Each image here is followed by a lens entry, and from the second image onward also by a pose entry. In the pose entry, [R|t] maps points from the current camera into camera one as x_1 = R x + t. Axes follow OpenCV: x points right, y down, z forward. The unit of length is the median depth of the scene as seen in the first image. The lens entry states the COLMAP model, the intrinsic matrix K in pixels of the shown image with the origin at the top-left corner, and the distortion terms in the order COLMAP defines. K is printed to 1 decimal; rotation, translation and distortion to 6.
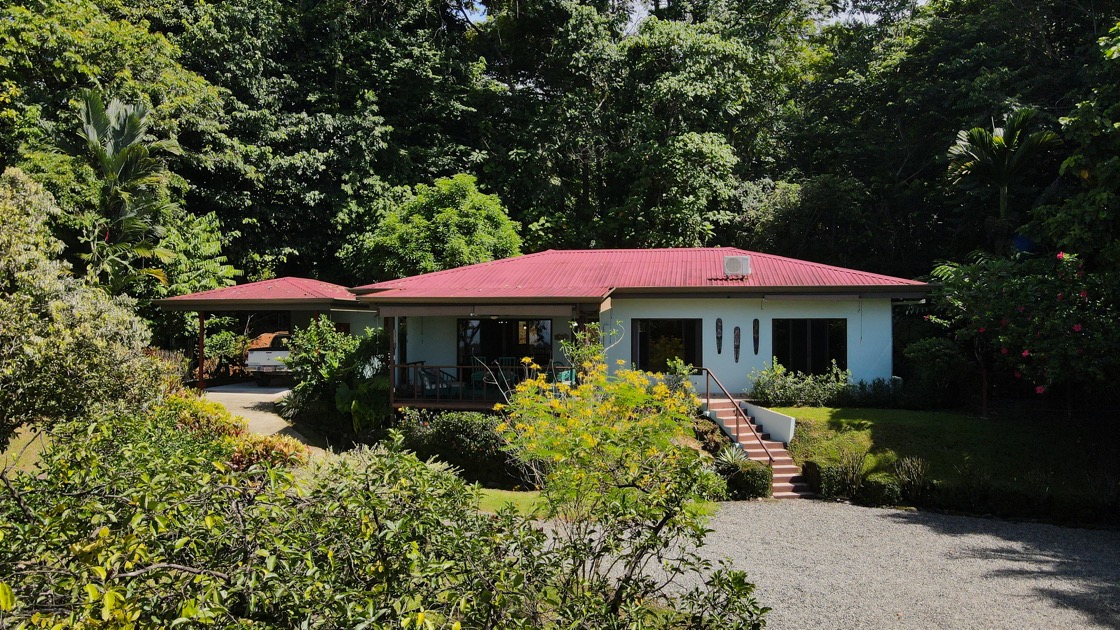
lens RADIAL K [[821.3, 0, 560.0], [0, 821.3, 315.0], [0, 0, 1]] dist [-0.033832, 0.000745]
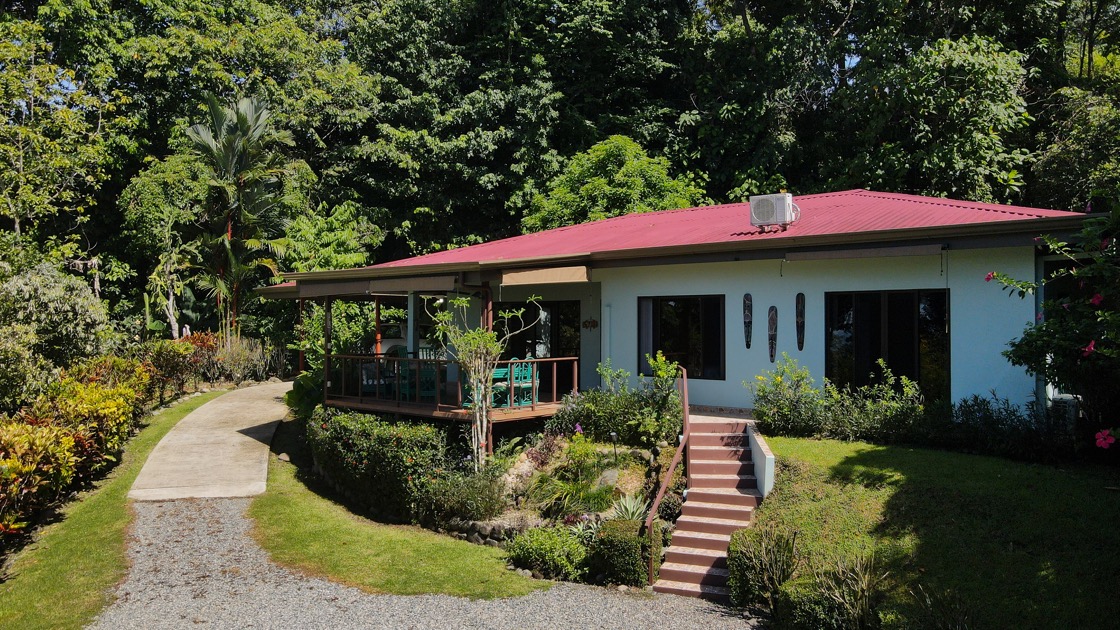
lens RADIAL K [[821.3, 0, 560.0], [0, 821.3, 315.0], [0, 0, 1]] dist [-0.033832, 0.000745]
pose [[0.853950, -0.006956, -0.520309, 0.275276], [0.006862, 0.999974, -0.002107, 0.014606], [0.520310, -0.001771, 0.853976, 0.249729]]
